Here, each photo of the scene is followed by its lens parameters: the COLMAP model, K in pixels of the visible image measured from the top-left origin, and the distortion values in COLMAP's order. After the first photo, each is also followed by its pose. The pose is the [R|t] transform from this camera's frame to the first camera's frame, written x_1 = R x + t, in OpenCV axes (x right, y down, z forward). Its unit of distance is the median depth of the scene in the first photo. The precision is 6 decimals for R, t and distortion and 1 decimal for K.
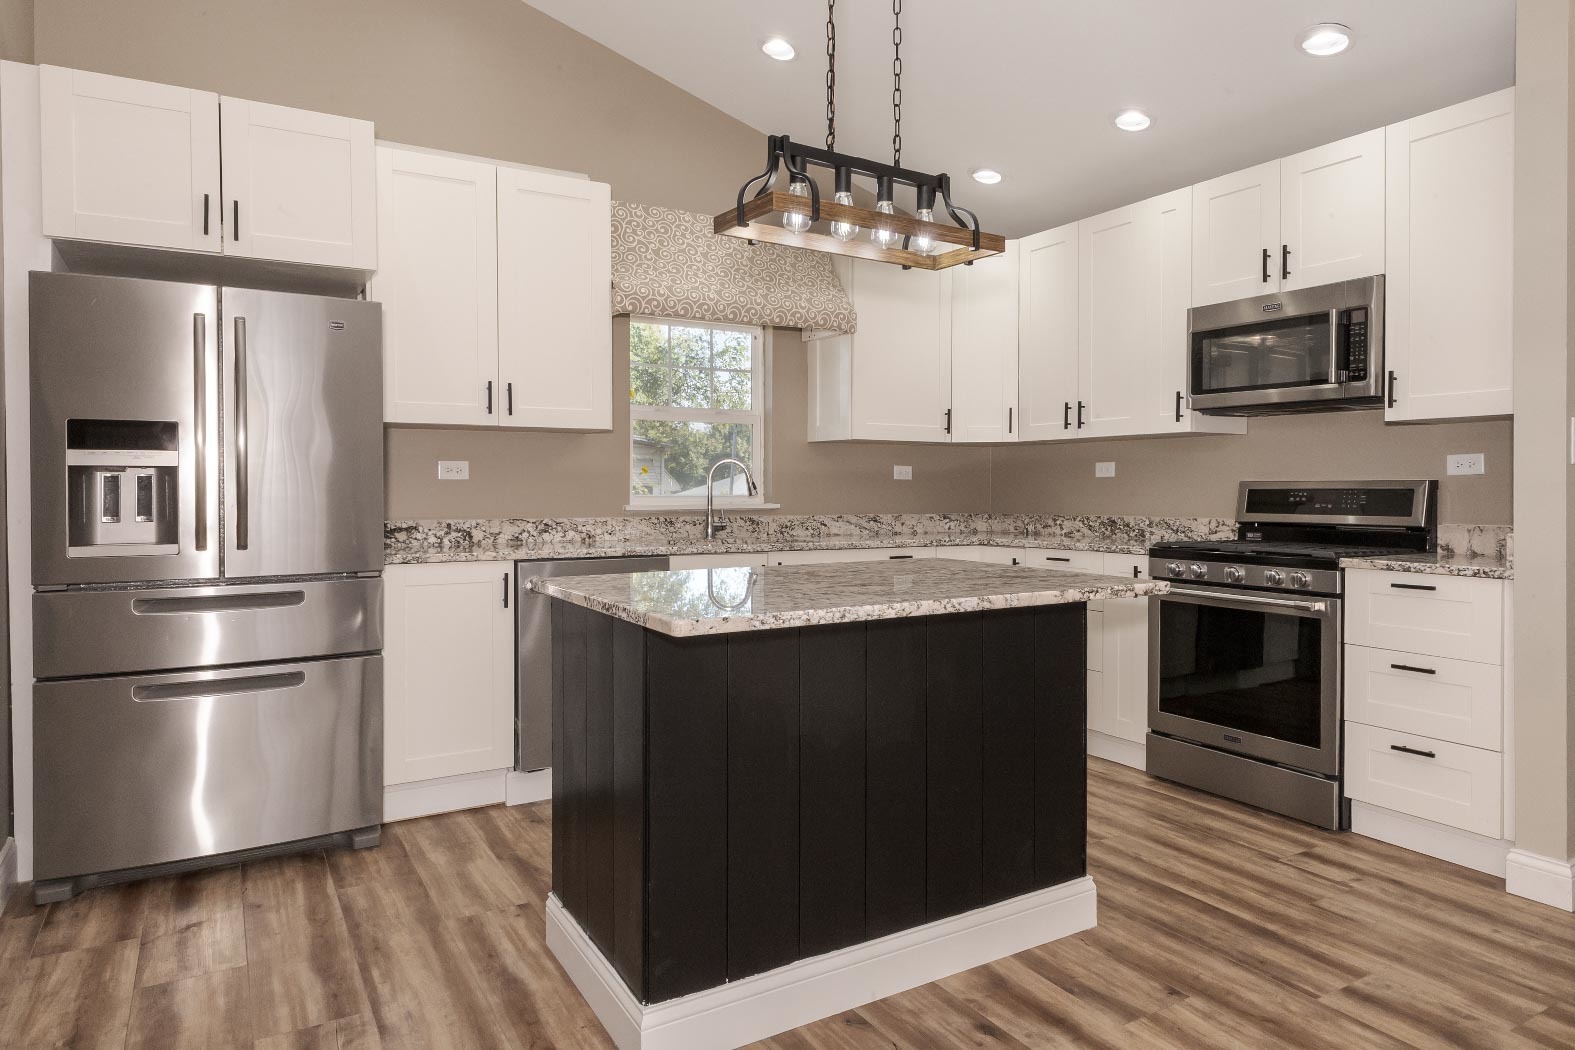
lens RADIAL K [[974.9, 0, 796.3], [0, 974.9, 498.4], [0, 0, 1]] dist [0.022266, -0.003999]
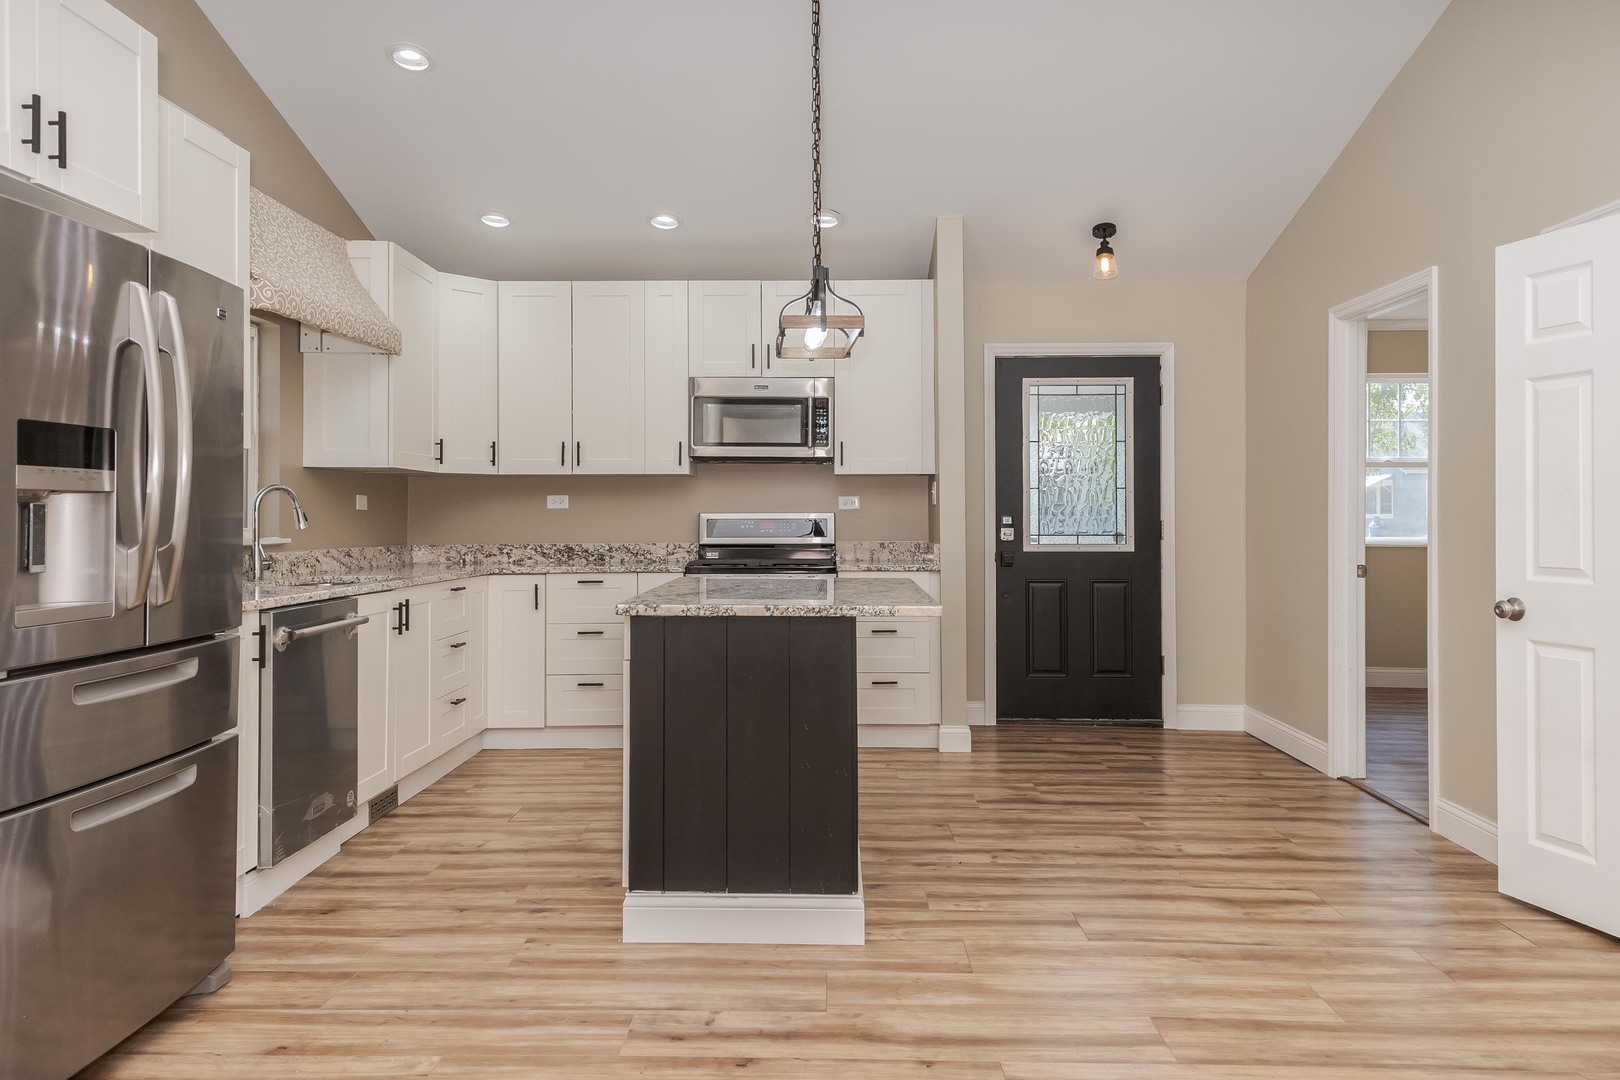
lens RADIAL K [[1131.2, 0, 808.1], [0, 1131.2, 503.6], [0, 0, 1]] dist [0.038217, -0.003902]
pose [[0.531921, 0.008016, 0.846756, -0.766488], [0.010486, 0.999816, -0.016053, -0.004706], [-0.846729, 0.017418, 0.531739, 0.094904]]
